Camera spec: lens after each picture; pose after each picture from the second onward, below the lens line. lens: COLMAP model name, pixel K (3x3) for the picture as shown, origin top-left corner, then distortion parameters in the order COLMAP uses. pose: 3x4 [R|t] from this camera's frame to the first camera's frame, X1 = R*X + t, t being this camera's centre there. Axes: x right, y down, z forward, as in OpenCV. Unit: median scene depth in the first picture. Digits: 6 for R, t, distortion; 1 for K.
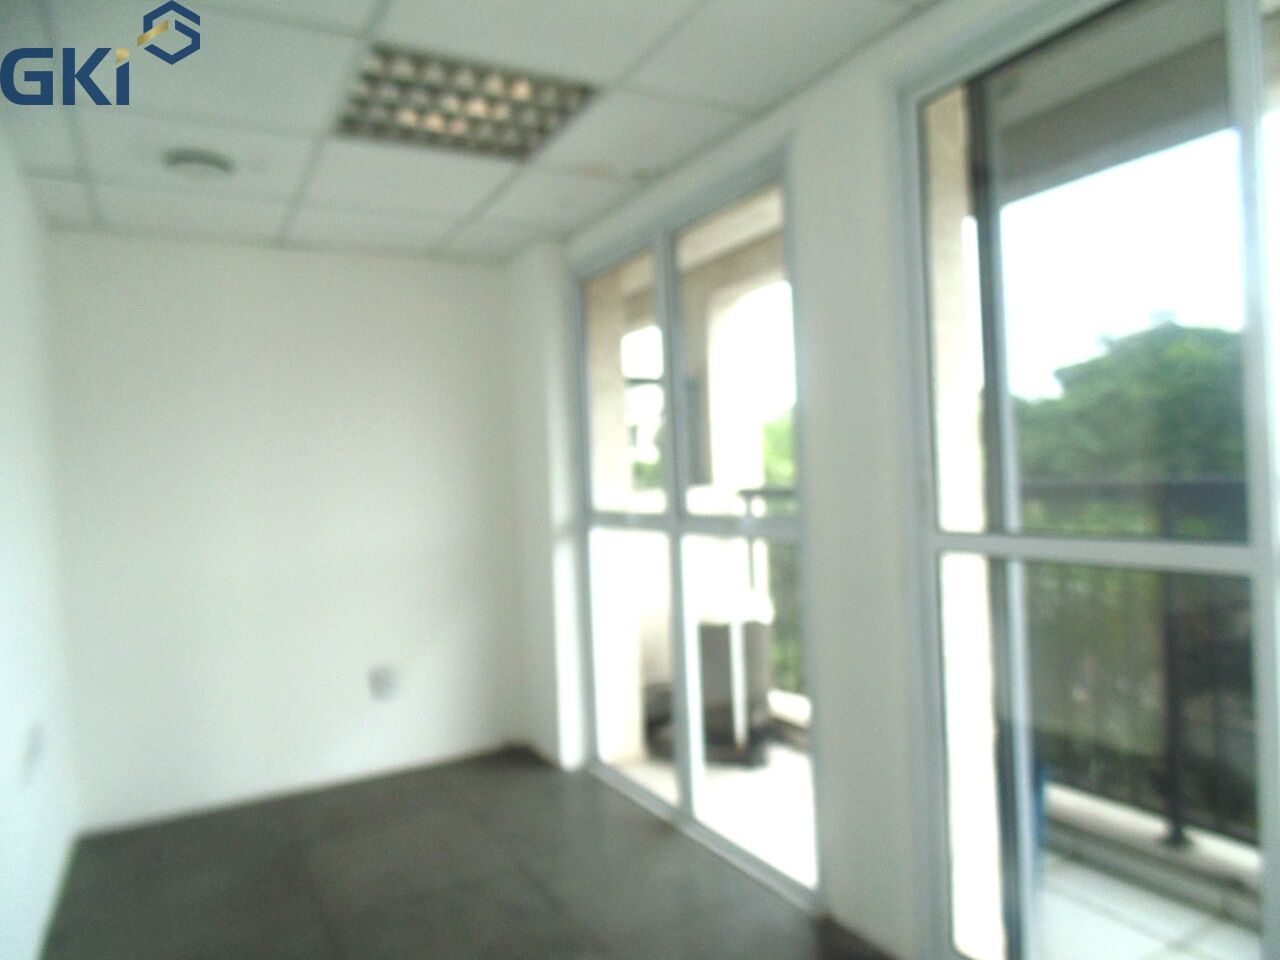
lens RADIAL K [[851.4, 0, 656.2], [0, 851.4, 476.4], [0, 0, 1]] dist [-0.017202, 0.000061]
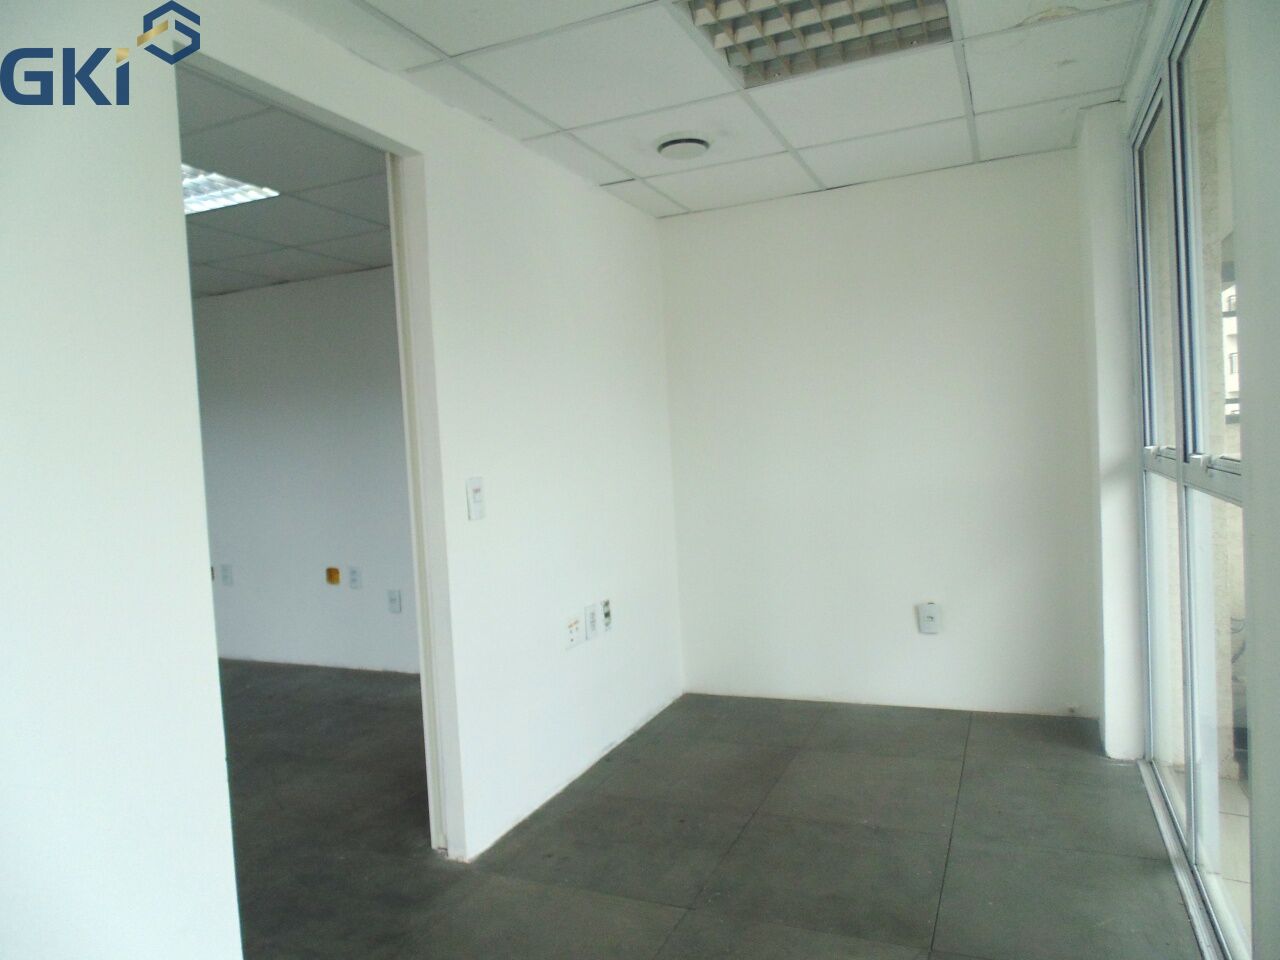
lens RADIAL K [[849.8, 0, 648.4], [0, 849.8, 481.7], [0, 0, 1]] dist [-0.001147, -0.000304]
pose [[0.595962, 0.046102, -0.801688, 0.286219], [0.028400, 0.996516, 0.078418, -0.002436], [0.802510, -0.069502, 0.592577, 0.176182]]
